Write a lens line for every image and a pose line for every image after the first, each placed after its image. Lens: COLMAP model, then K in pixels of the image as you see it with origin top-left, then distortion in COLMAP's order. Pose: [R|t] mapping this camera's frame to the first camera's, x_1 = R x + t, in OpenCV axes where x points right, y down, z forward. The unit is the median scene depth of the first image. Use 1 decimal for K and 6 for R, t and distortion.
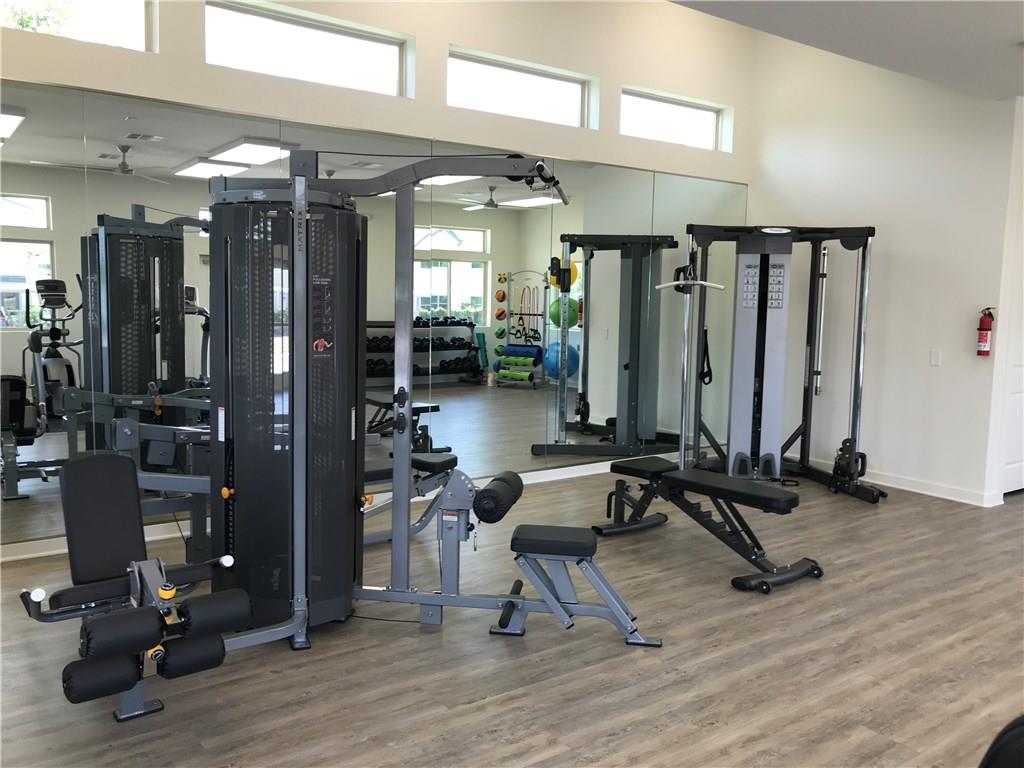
lens RADIAL K [[839.1, 0, 510.5], [0, 839.1, 380.8], [0, 0, 1]] dist [0.010879, 0.002990]
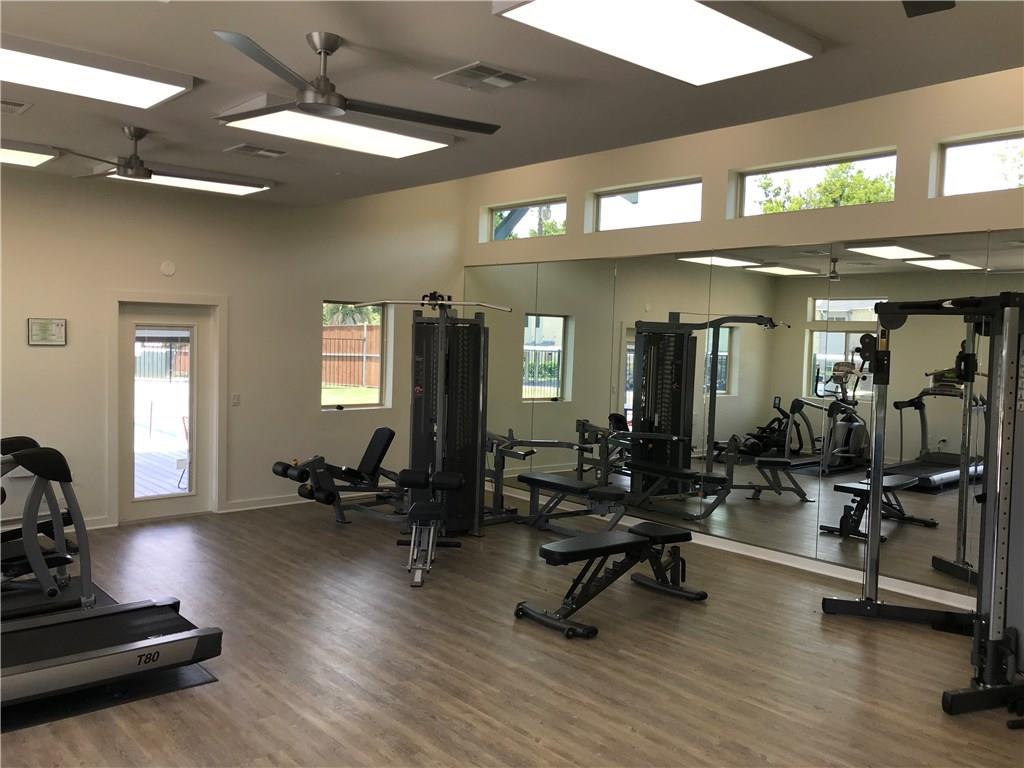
lens RADIAL K [[839.1, 0, 510.7], [0, 839.1, 382.2], [0, 0, 1]] dist [0.010879, 0.002990]
pose [[0.096781, 0.035335, -0.994678, 1.412224], [-0.133772, 0.990764, 0.022180, -0.104622], [0.986275, 0.130913, 0.100614, 0.772683]]
